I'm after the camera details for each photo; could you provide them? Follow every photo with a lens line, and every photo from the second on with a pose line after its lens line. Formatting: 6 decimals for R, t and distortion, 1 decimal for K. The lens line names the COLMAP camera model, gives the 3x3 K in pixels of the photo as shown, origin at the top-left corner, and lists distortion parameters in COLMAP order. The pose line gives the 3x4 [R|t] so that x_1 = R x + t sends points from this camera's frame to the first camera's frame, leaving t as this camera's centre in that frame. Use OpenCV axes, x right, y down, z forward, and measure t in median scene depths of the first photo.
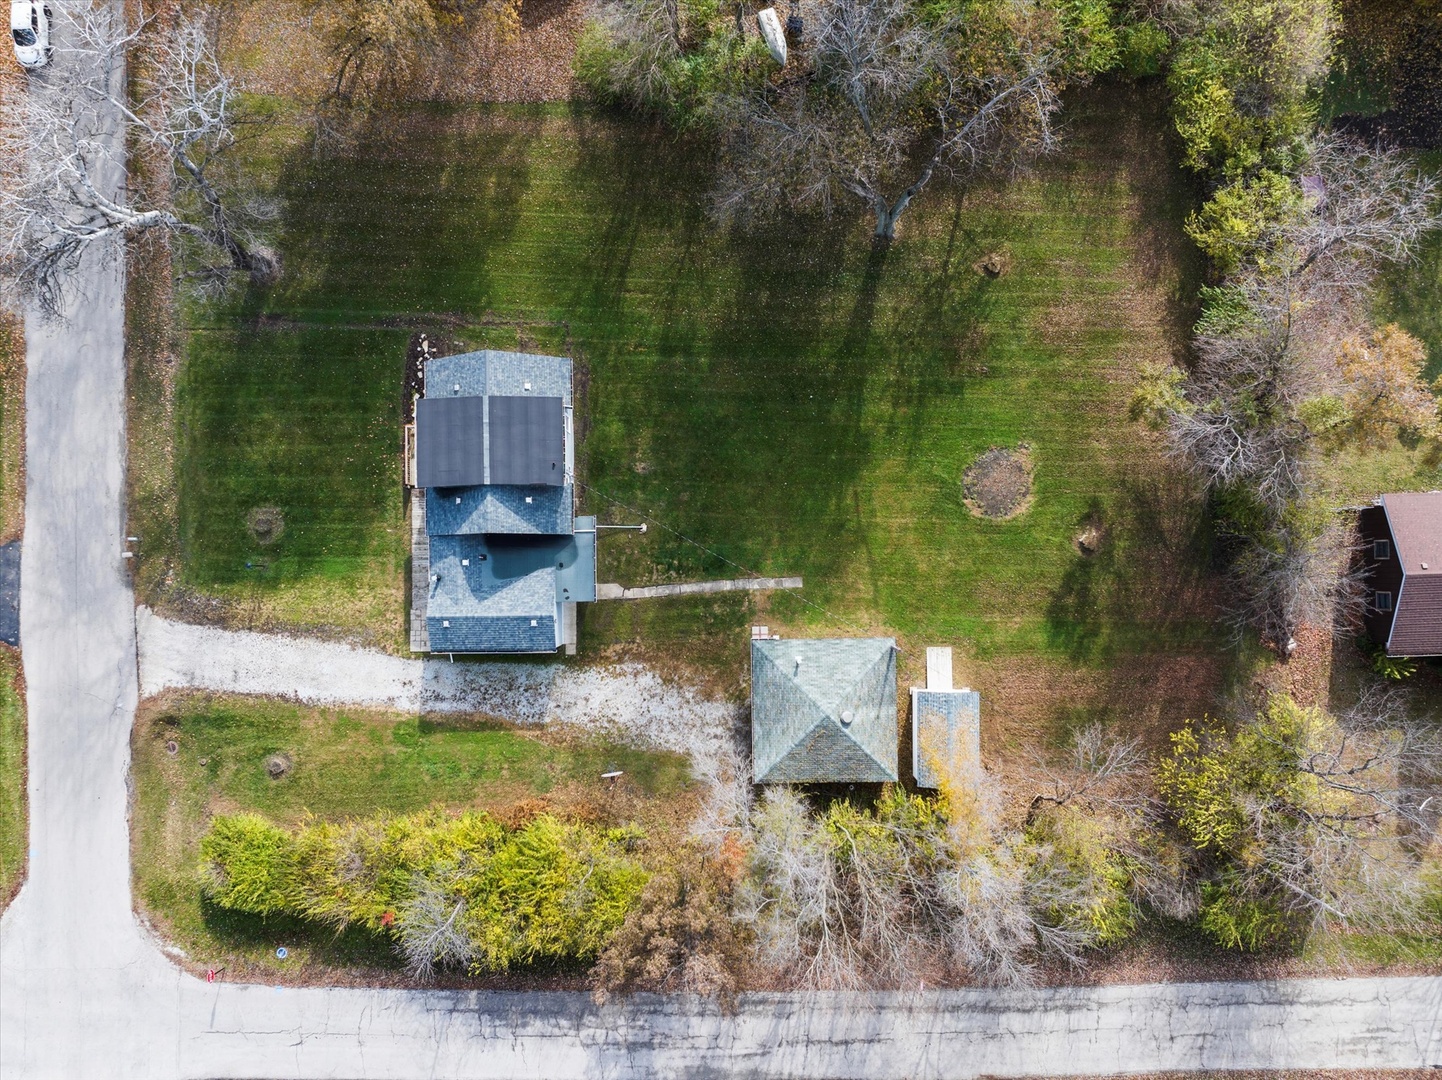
lens RADIAL K [[1012.1, 0, 715.9], [0, 1012.1, 538.5], [0, 0, 1]] dist [-0.046227, 0.003704]
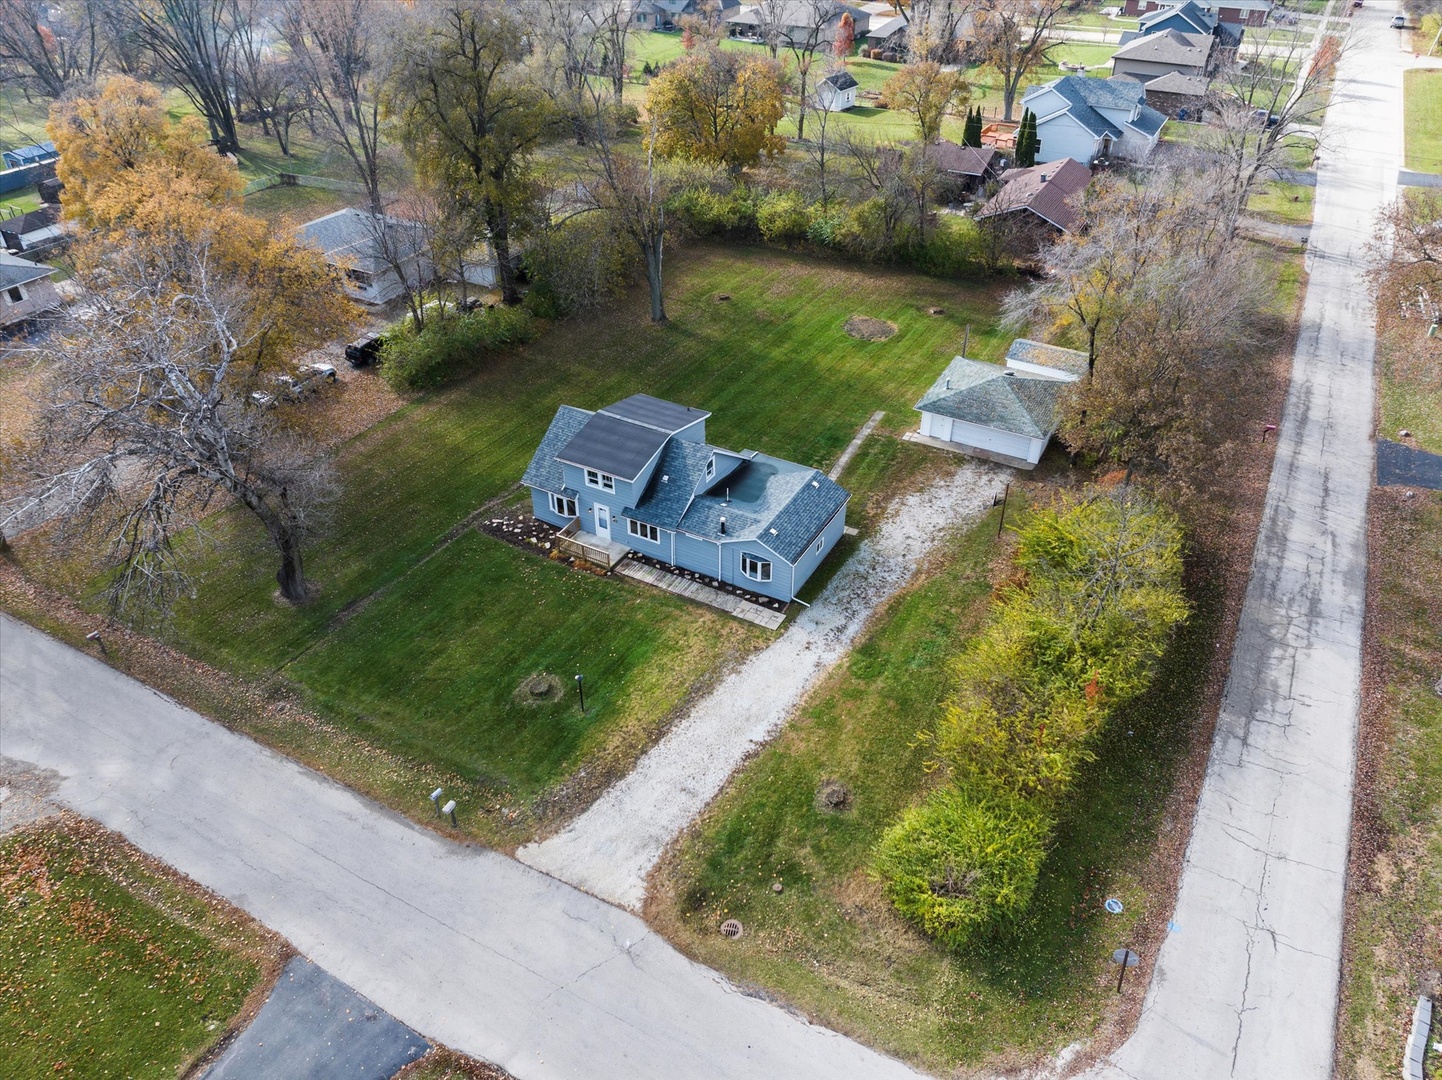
lens RADIAL K [[1012.1, 0, 713.0], [0, 1012.1, 535.6], [0, 0, 1]] dist [-0.046227, 0.003704]
pose [[0.505520, -0.493960, 0.707427, -0.879331], [0.862565, 0.309056, -0.400582, 0.376867], [-0.020763, 0.812704, 0.582307, 0.457059]]
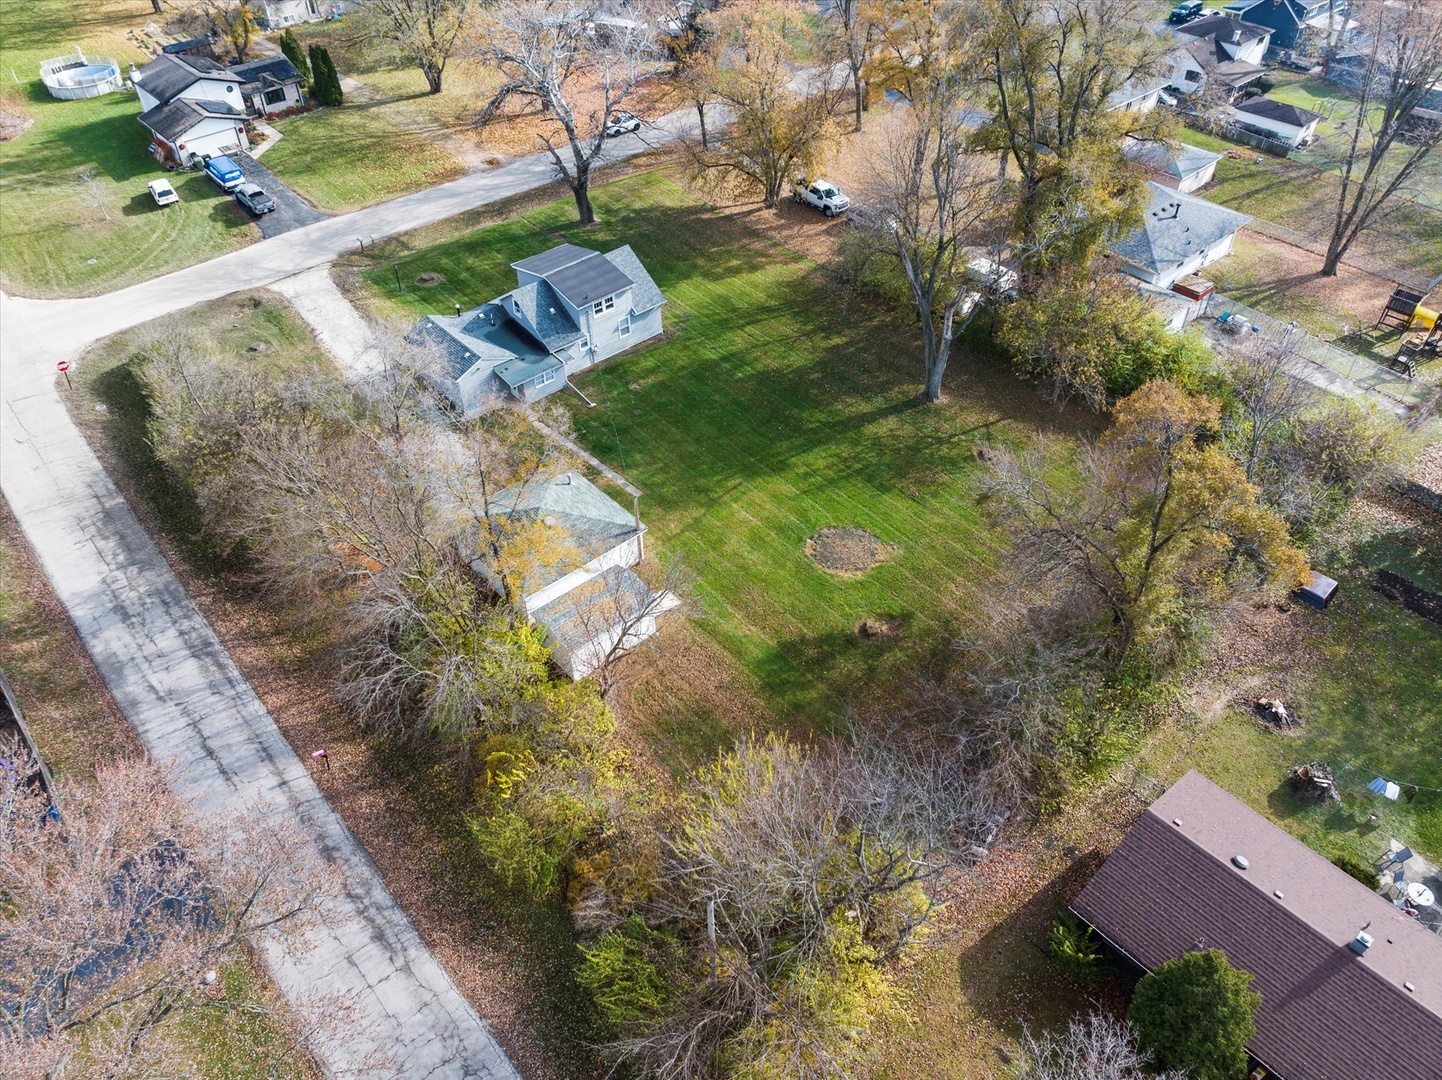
lens RADIAL K [[1012.1, 0, 723.8], [0, 1012.1, 544.7], [0, 0, 1]] dist [-0.046227, 0.003704]
pose [[0.653933, 0.529757, -0.540120, 0.715912], [-0.756500, 0.466328, -0.458526, 0.468041], [0.008966, 0.708446, 0.705708, 0.317752]]
